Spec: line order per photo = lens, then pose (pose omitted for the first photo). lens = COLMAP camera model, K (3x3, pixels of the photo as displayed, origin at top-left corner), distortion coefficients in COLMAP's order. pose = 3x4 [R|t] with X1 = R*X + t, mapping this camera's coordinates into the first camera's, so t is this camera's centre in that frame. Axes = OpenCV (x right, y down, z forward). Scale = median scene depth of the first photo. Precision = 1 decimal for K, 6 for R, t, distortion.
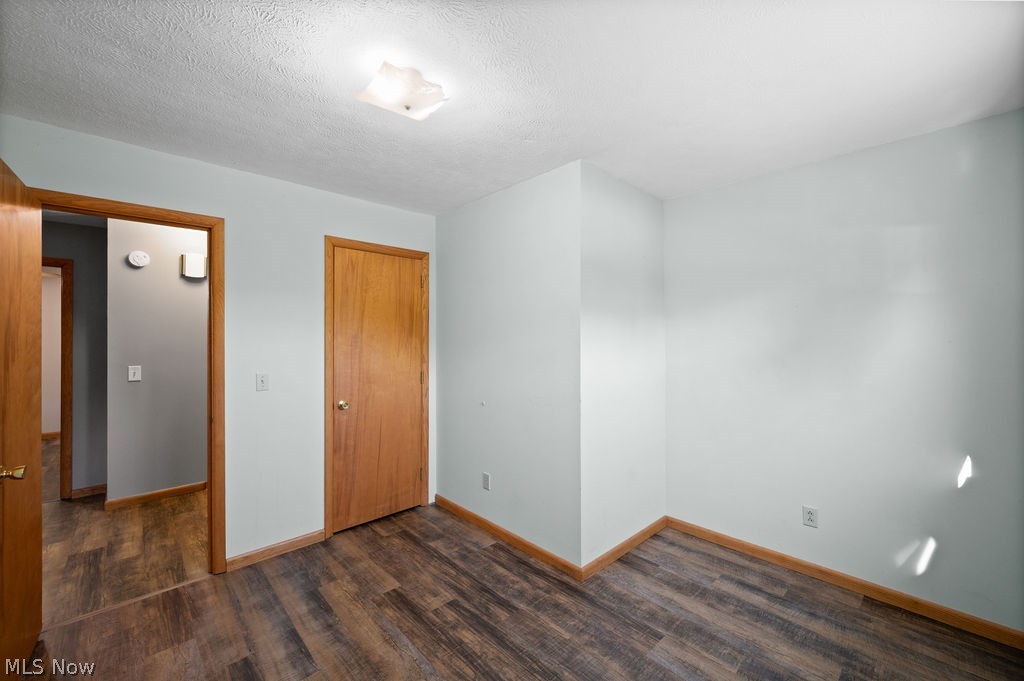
lens RADIAL K [[415.1, 0, 516.4], [0, 415.1, 334.4], [0, 0, 1]] dist [0.000525, 0.000004]
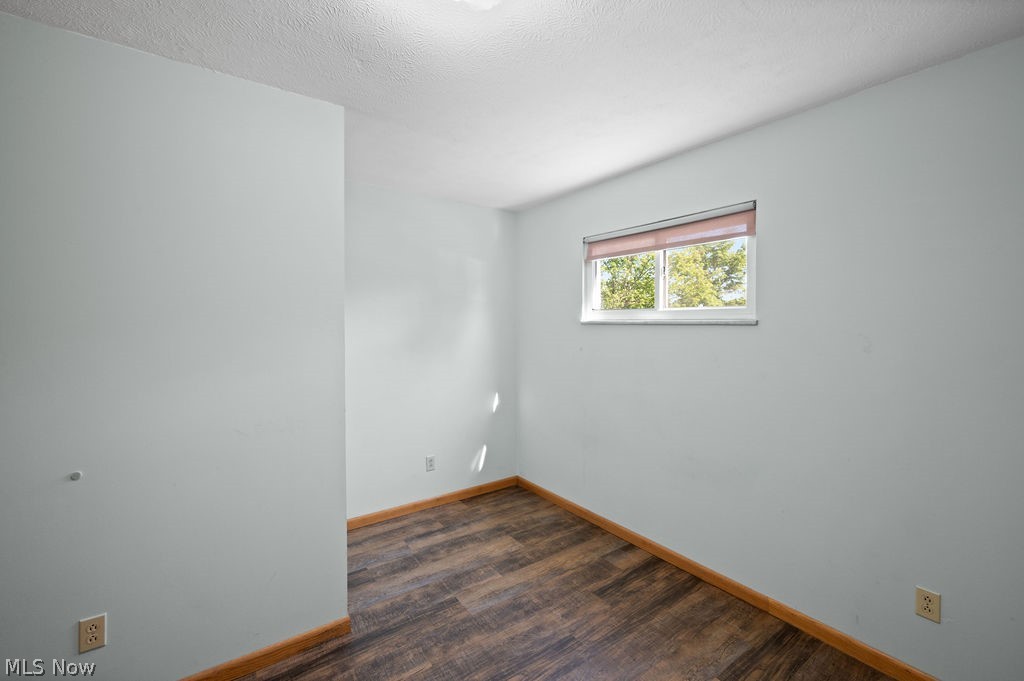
lens RADIAL K [[428.6, 0, 512.5], [0, 428.6, 325.7], [0, 0, 1]] dist [-0.000108, -0.000070]
pose [[0.133755, -0.004056, 0.991006, -0.685232], [-0.004815, 0.999977, 0.004743, -0.009676], [-0.991003, -0.005406, 0.133732, 0.625819]]
